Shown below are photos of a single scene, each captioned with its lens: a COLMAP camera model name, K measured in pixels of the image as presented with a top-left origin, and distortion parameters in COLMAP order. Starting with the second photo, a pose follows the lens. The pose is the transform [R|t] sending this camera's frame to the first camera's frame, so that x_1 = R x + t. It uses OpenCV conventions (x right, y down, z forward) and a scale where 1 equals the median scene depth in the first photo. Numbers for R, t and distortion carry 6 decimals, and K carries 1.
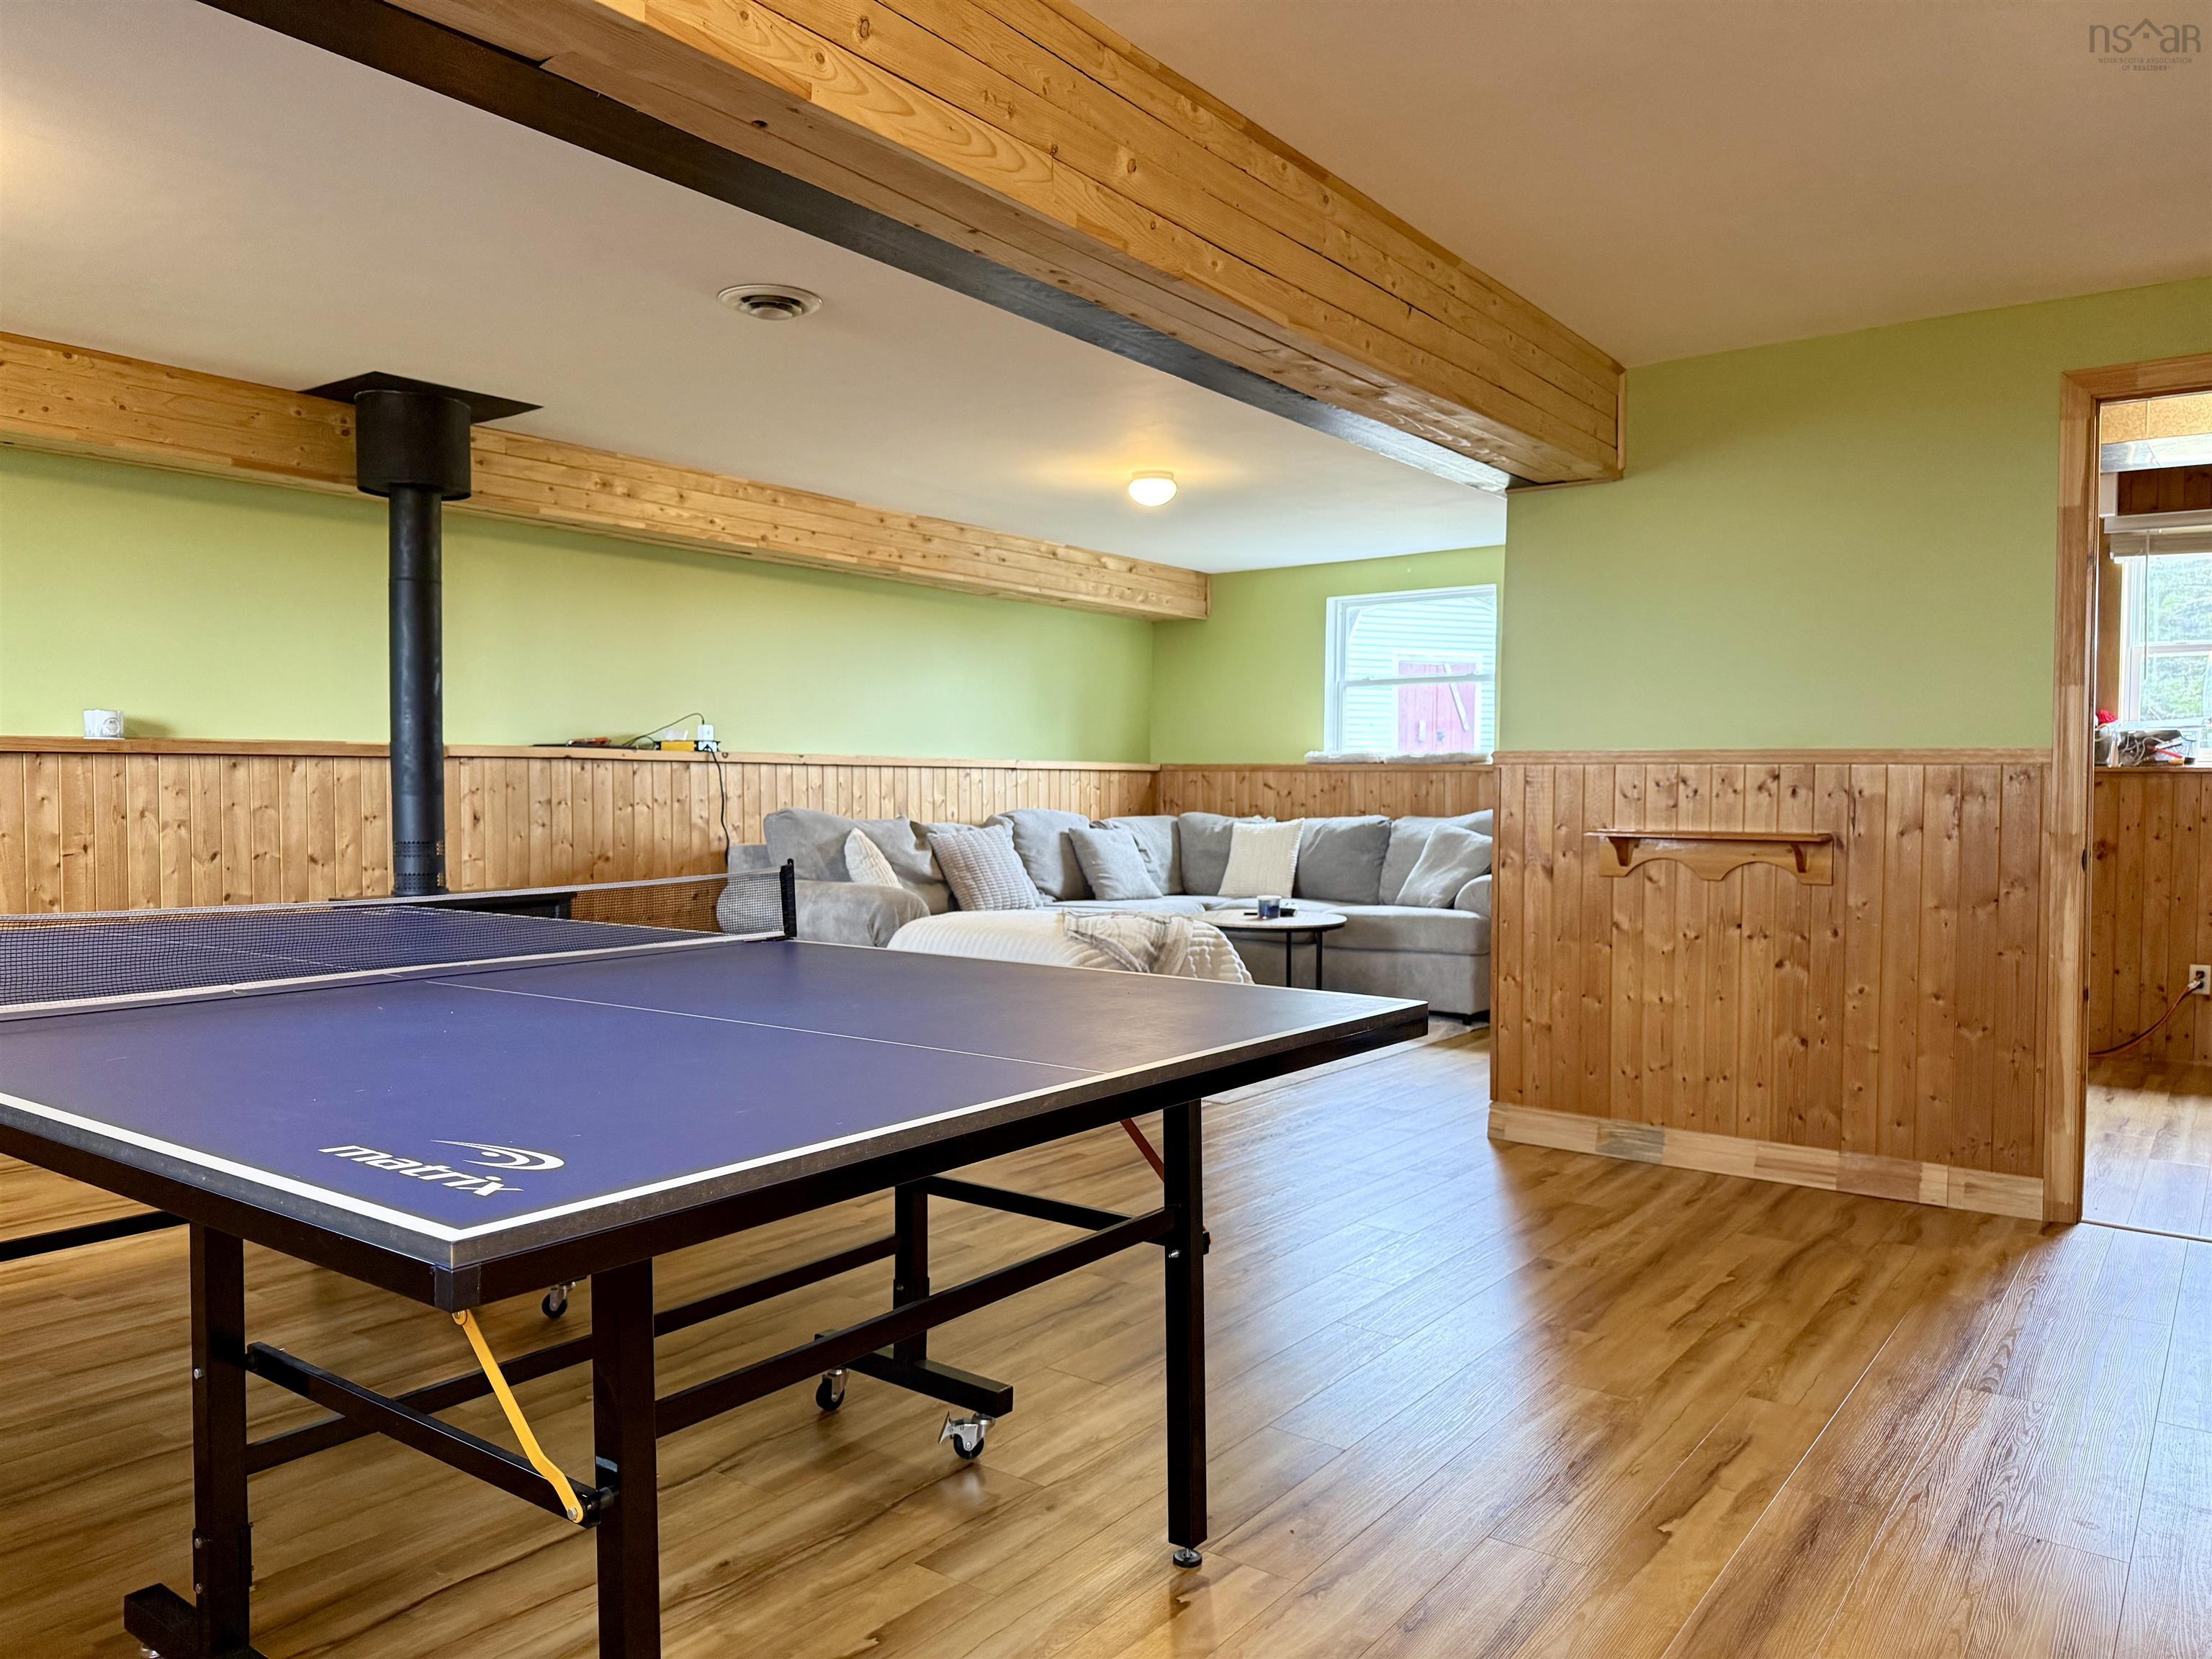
lens RADIAL K [[1565.6, 0, 1105.5], [0, 1565.6, 842.2], [0, 0, 1]] dist [0.062539, -0.083367]
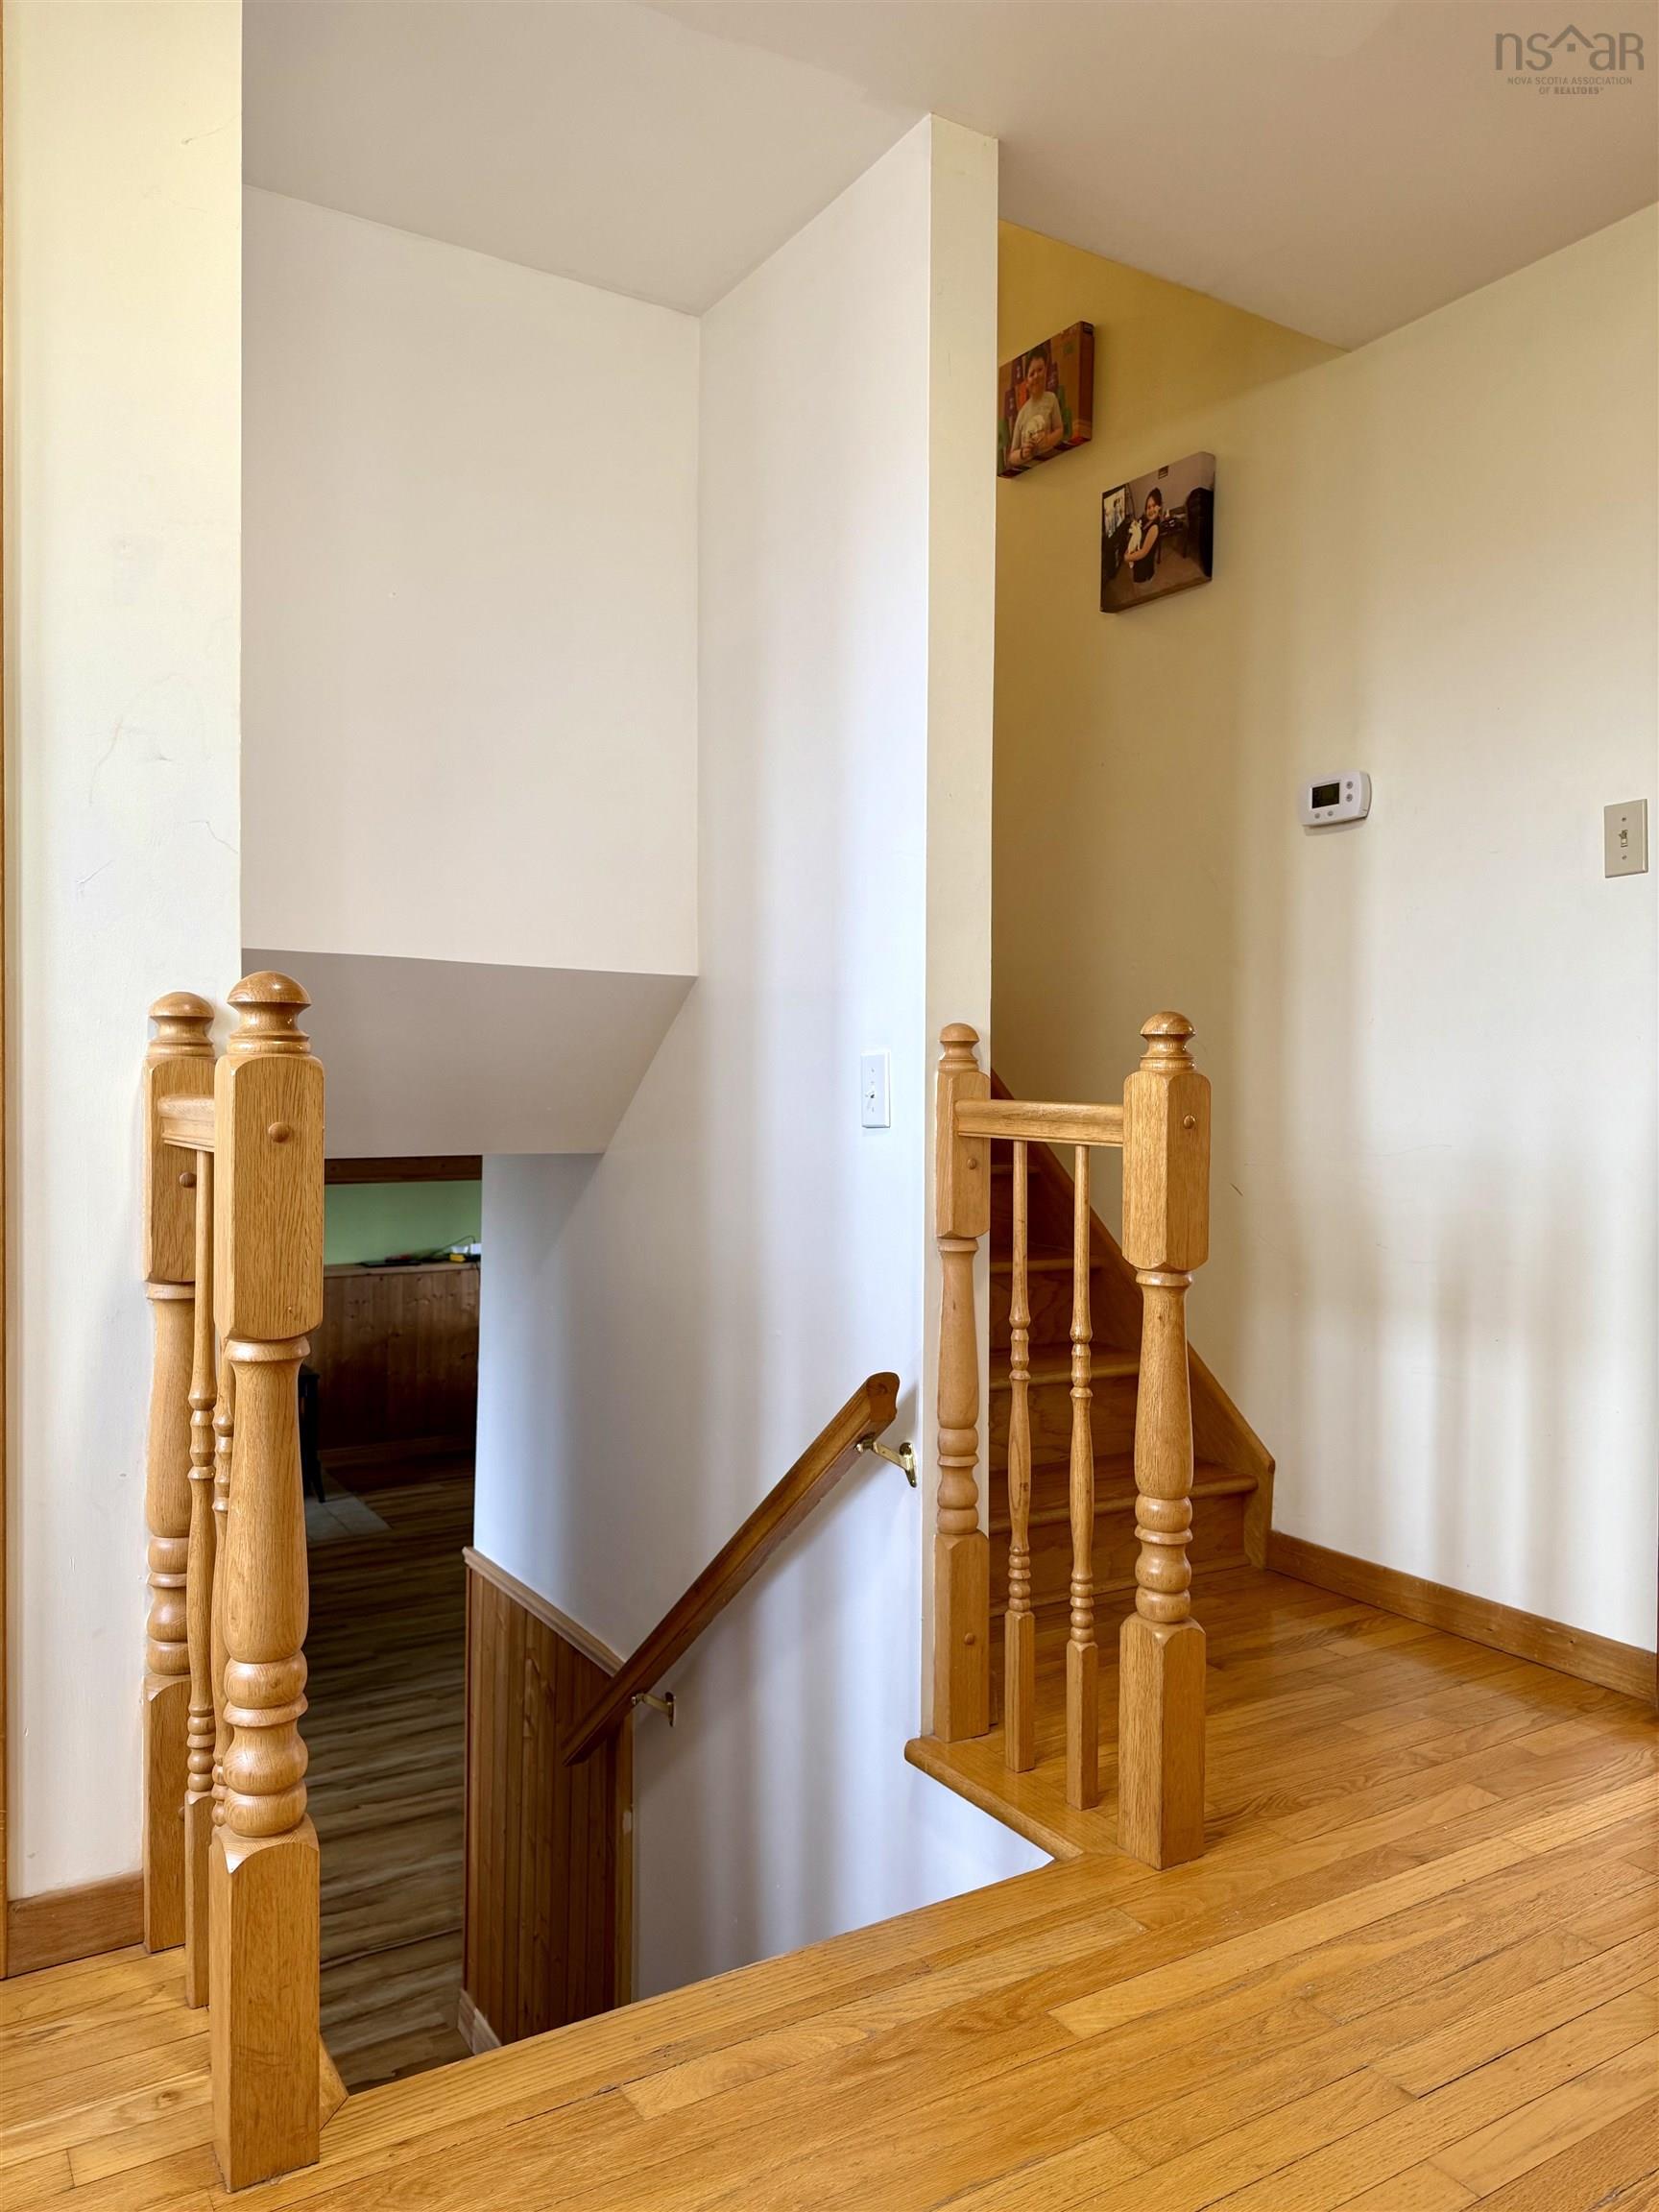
lens RADIAL K [[1565.6, 0, 849.7], [0, 1565.6, 1096.2], [0, 0, 1]] dist [0.062539, -0.083367]
pose [[0.936715, 0.004254, -0.350068, 0.667057], [-0.015558, 0.999444, -0.029485, -0.191834], [0.349748, 0.033066, 0.936260, -0.330264]]
